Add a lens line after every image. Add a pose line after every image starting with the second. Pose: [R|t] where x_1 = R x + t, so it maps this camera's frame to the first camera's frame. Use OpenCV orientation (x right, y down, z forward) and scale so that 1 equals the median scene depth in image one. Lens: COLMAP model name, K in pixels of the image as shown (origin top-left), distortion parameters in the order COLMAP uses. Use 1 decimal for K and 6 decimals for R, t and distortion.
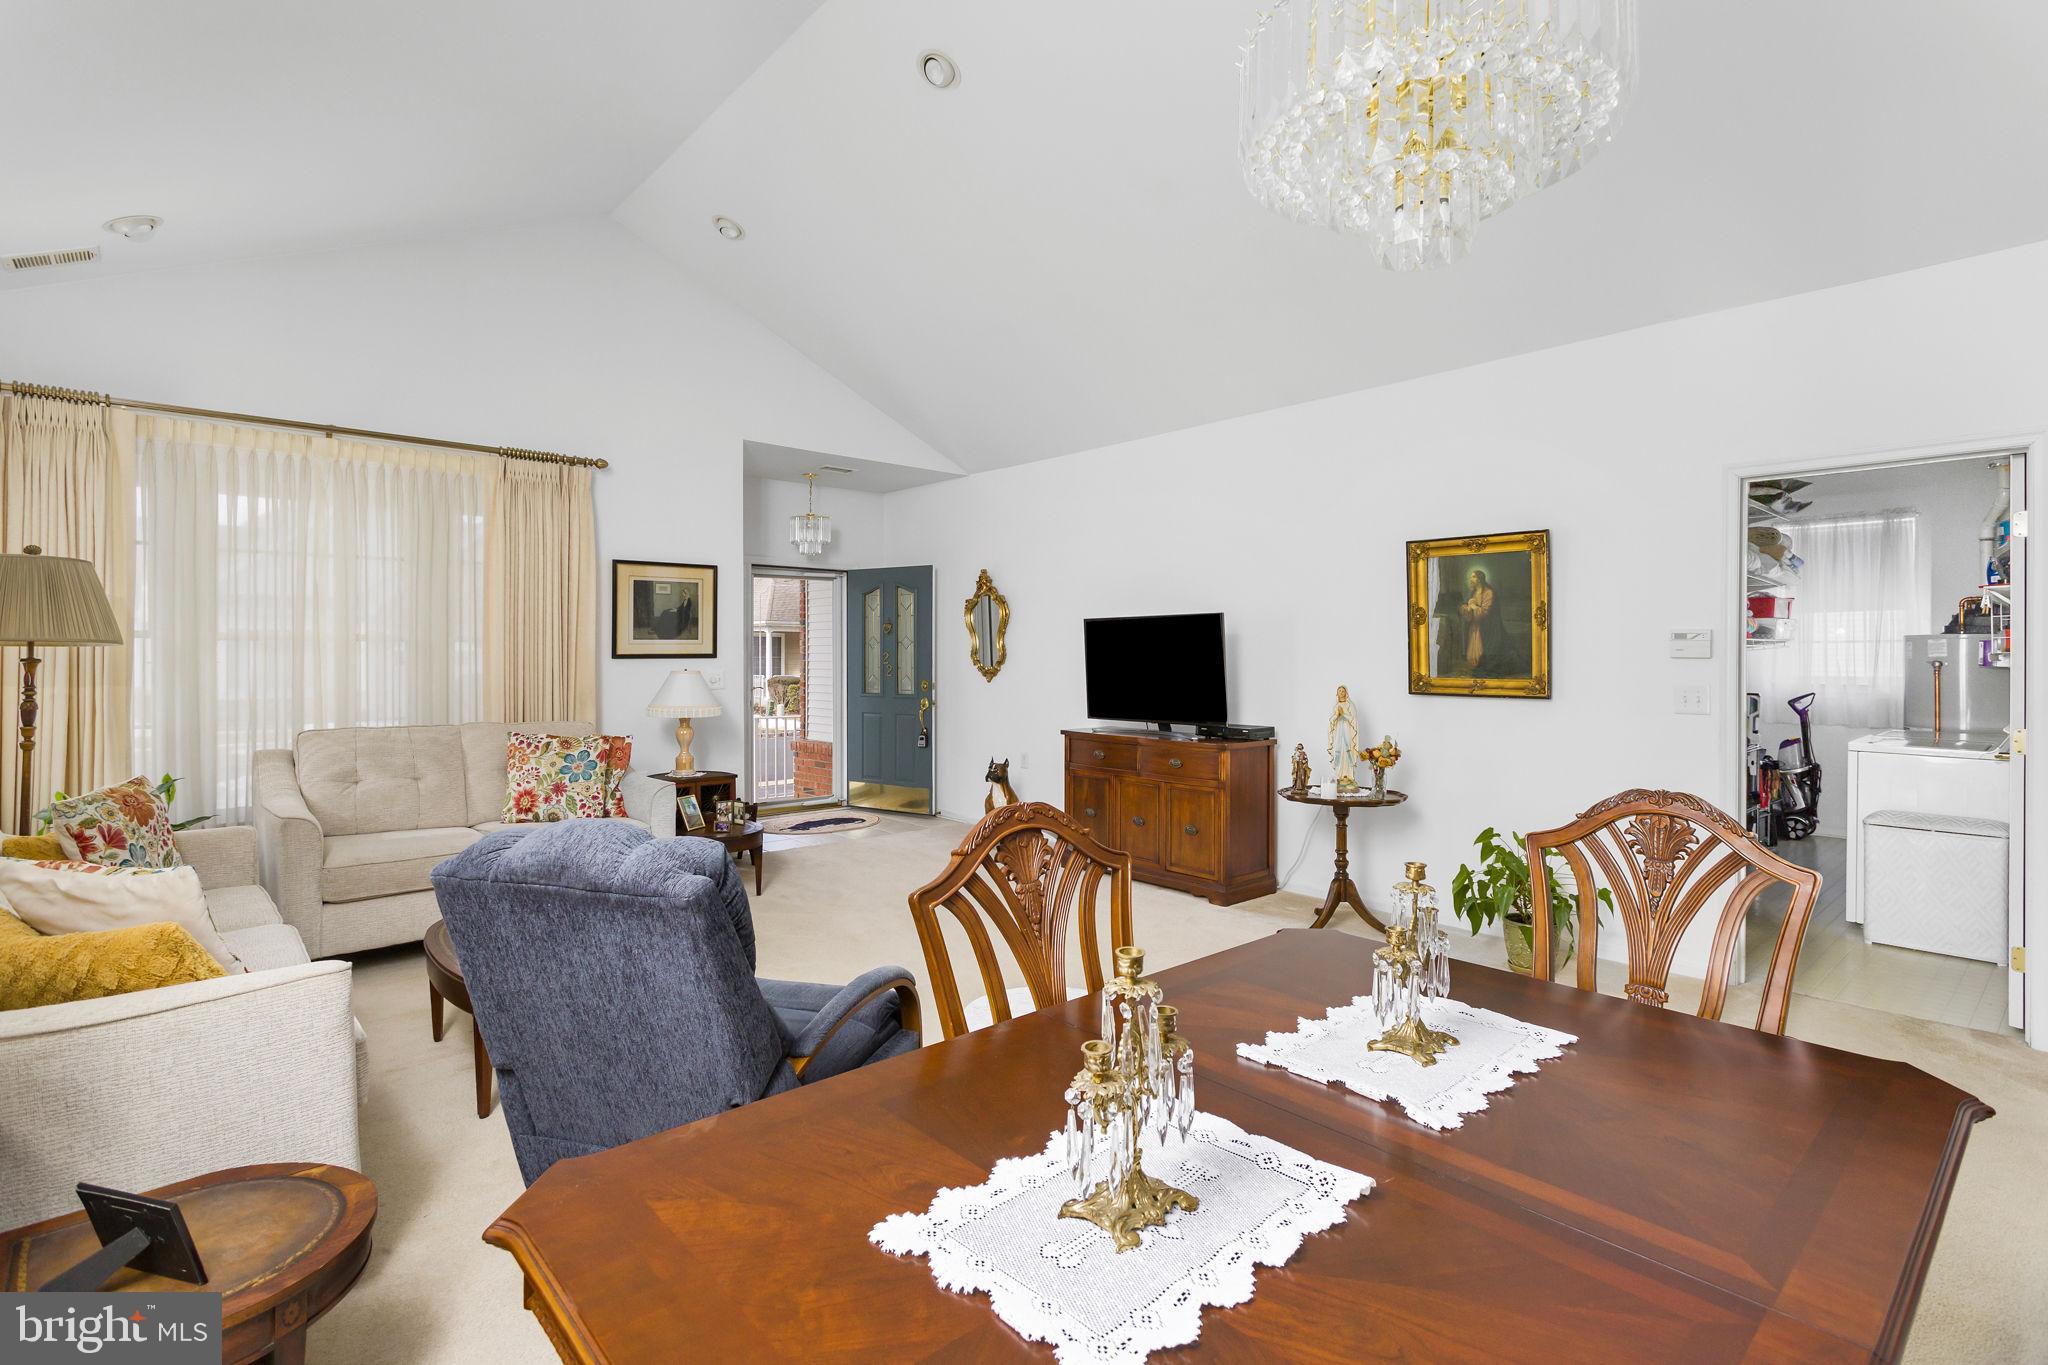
lens RADIAL K [[971.6, 0, 1005.8], [0, 971.6, 657.9], [0, 0, 1]] dist [-0.003751, -0.000179]
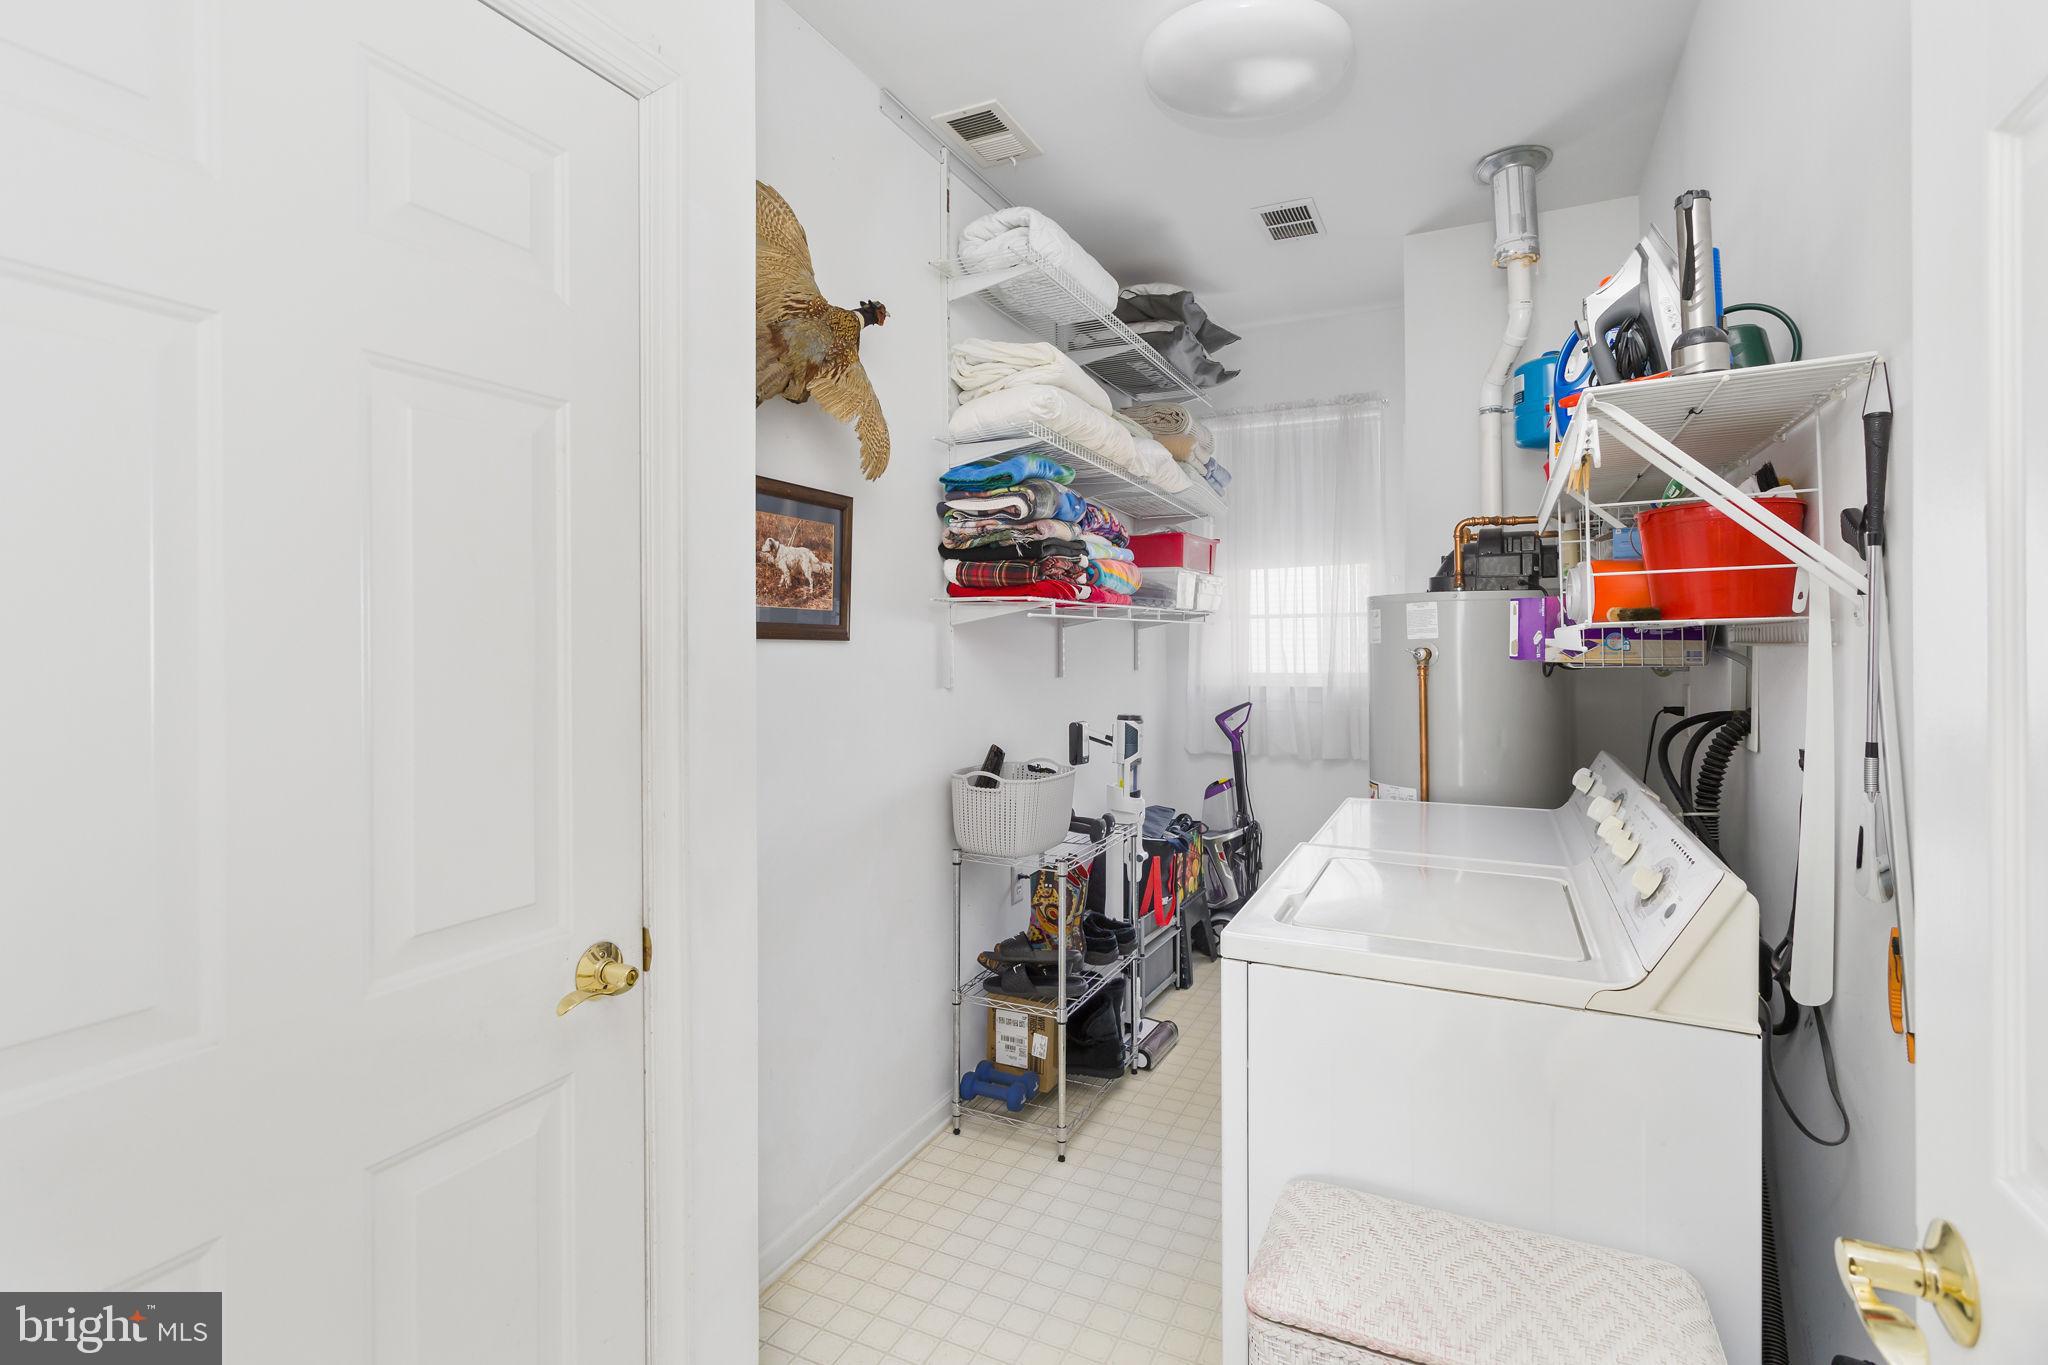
lens RADIAL K [[971.6, 0, 1028.1], [0, 971.6, 639.3], [0, 0, 1]] dist [-0.003751, -0.000179]
pose [[0.917894, -0.003951, 0.396805, 0.476159], [0.007580, 0.999943, -0.007578, 0.000907], [-0.396752, 0.009963, 0.917872, 0.510663]]
